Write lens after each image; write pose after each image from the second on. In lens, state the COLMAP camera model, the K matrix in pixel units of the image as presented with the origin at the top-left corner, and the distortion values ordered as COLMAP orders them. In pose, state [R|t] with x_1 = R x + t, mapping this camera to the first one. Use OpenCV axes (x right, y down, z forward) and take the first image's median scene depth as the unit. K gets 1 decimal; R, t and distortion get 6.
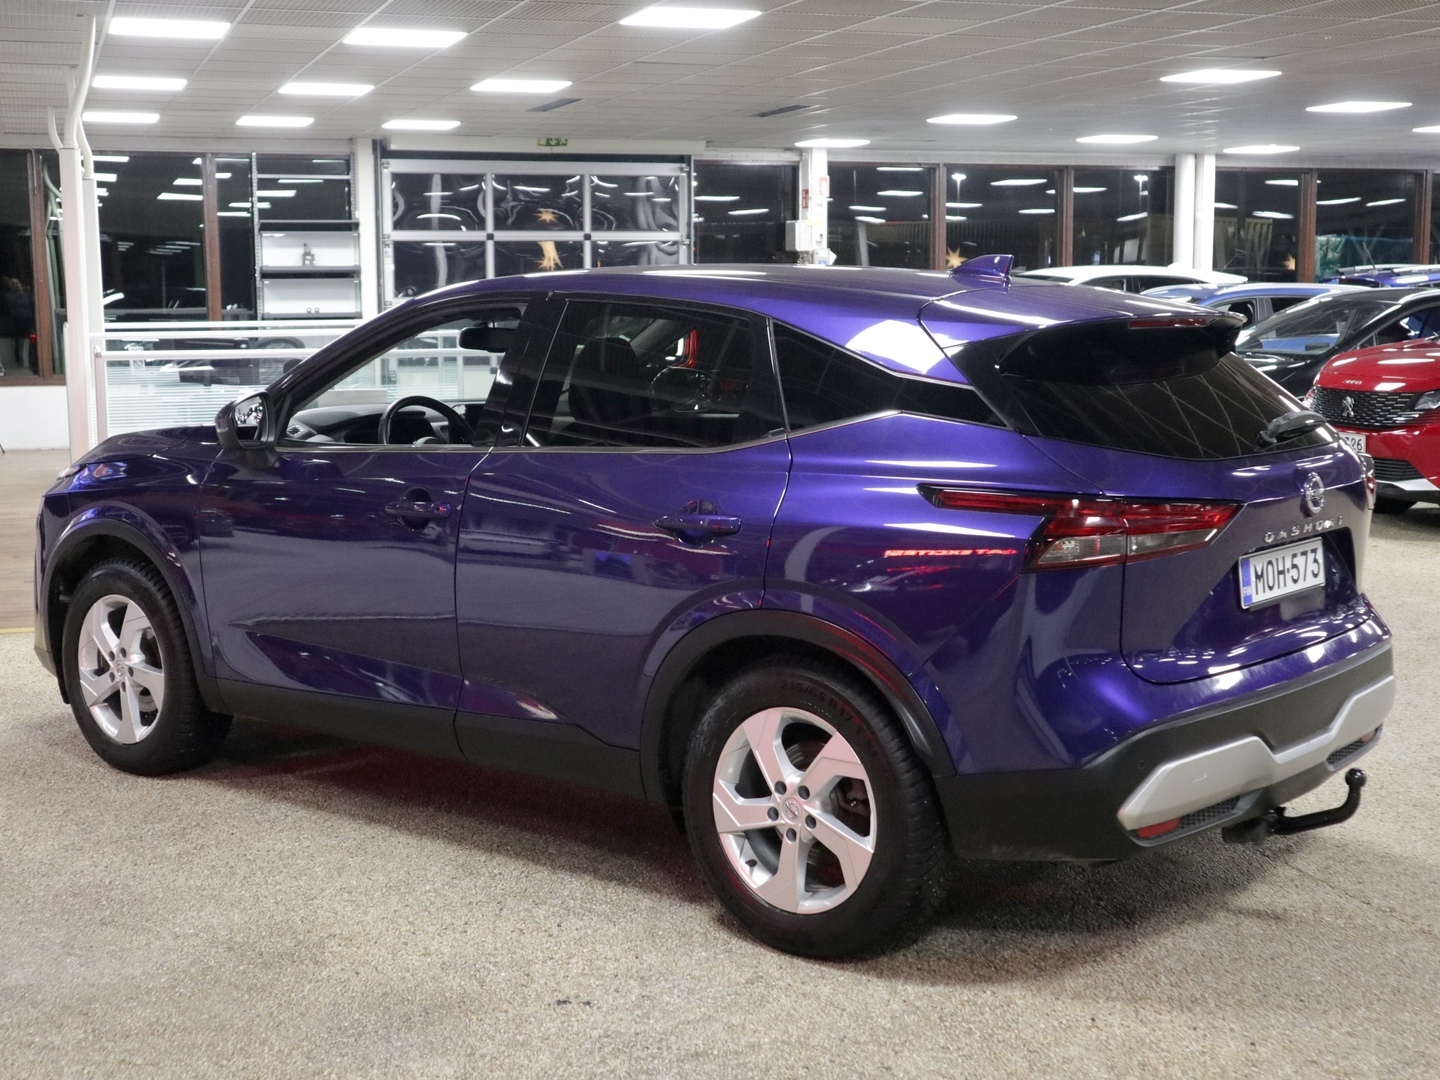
lens RADIAL K [[1946.4, 0, 720.0], [0, 1946.4, 540.0], [0, 0, 1]] dist [-0.011121, -0.020897]
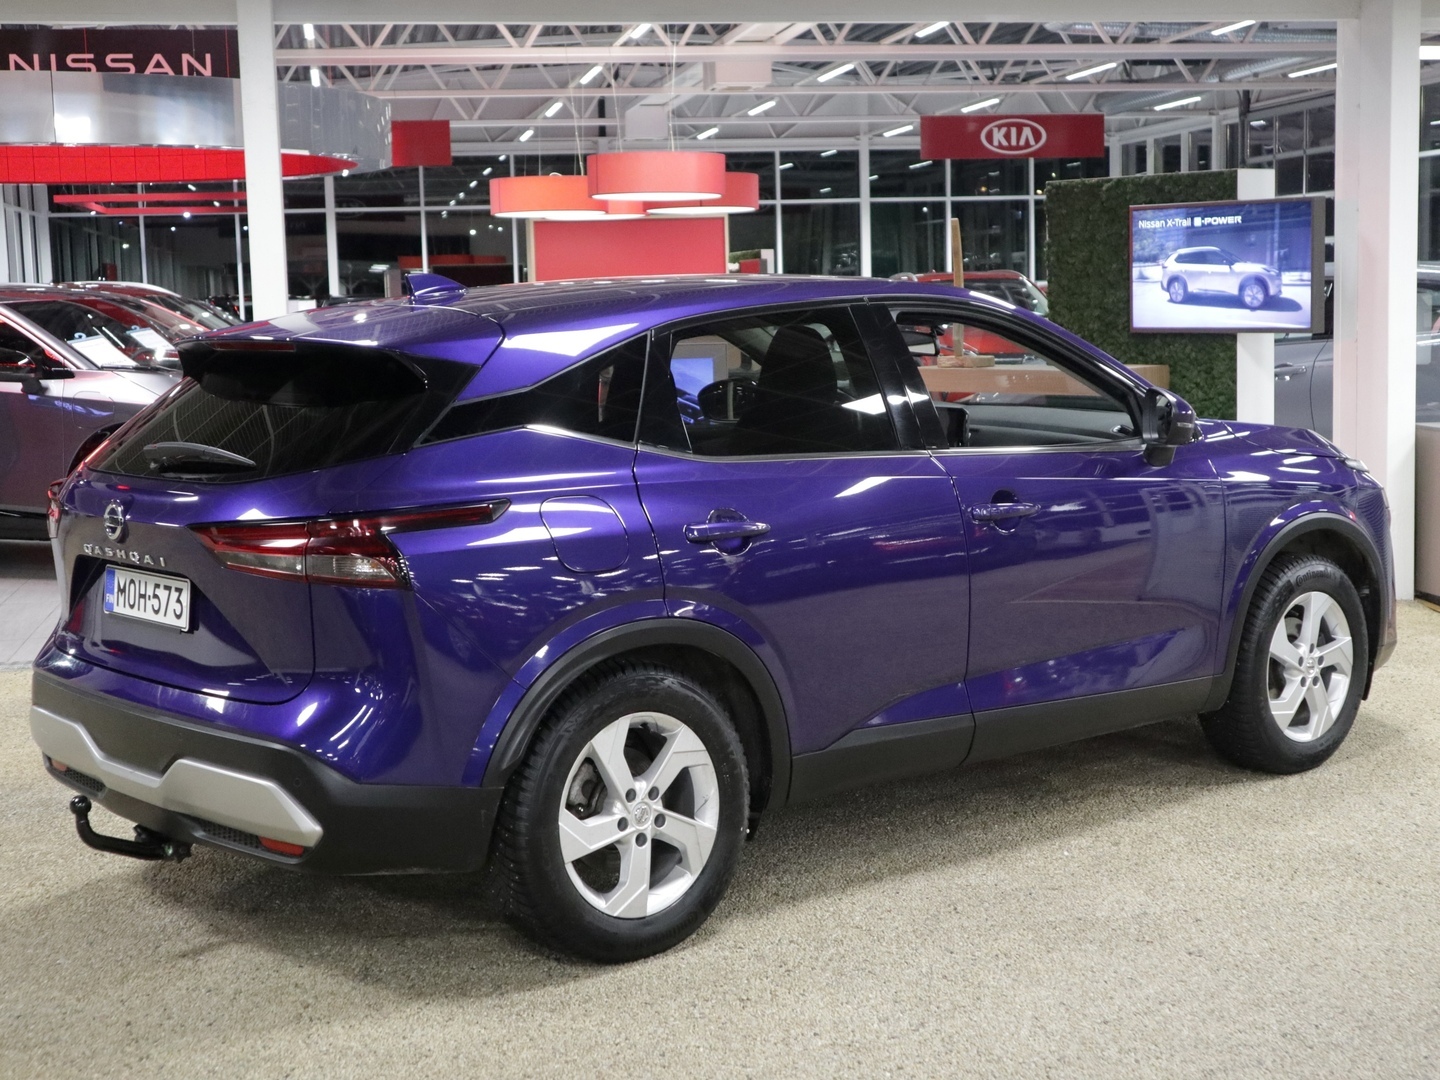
lens RADIAL K [[2077.4, 0, 720.0], [0, 2077.4, 540.0], [0, 0, 1]] dist [0.006479, 0.031417]
pose [[-0.141511, 0.129162, -0.981474, 1.289971], [-0.104785, 0.983927, 0.144593, -0.197525], [0.984375, 0.123305, -0.125703, 1.416193]]
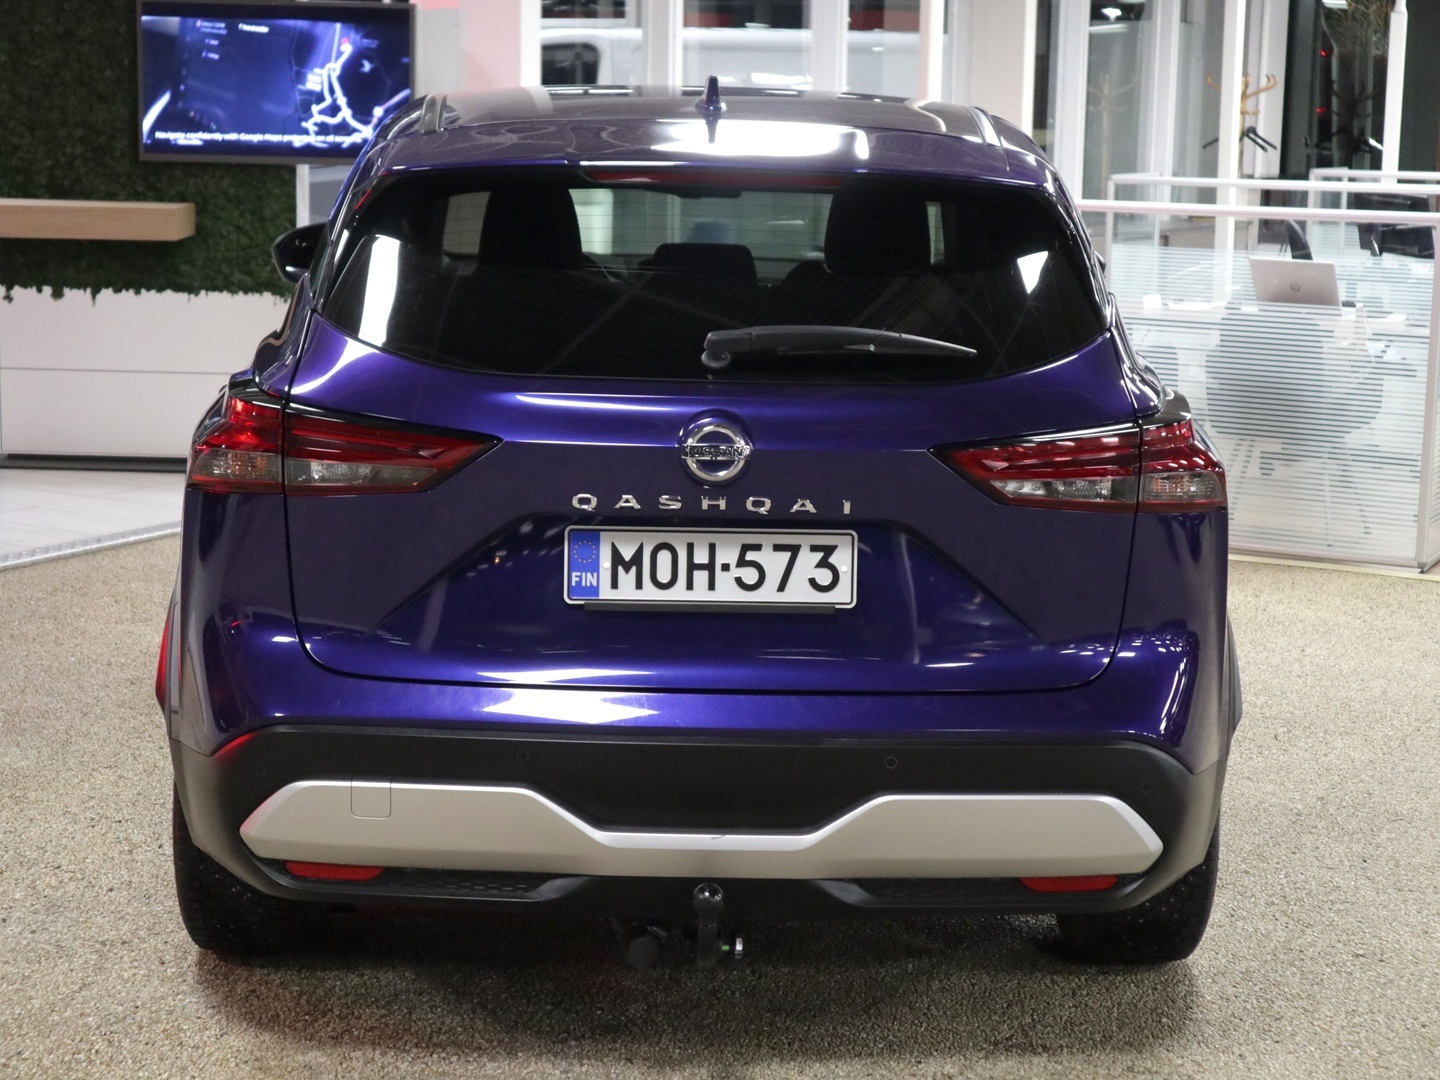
lens RADIAL K [[2546.9, 0, 720.0], [0, 2546.9, 540.0], [0, 0, 1]] dist [-0.067734, 0.340458]
pose [[0.667251, 0.148816, -0.729815, 0.904805], [-0.124911, 0.988318, 0.087324, -0.066603], [0.734284, 0.032894, 0.678045, 0.425676]]
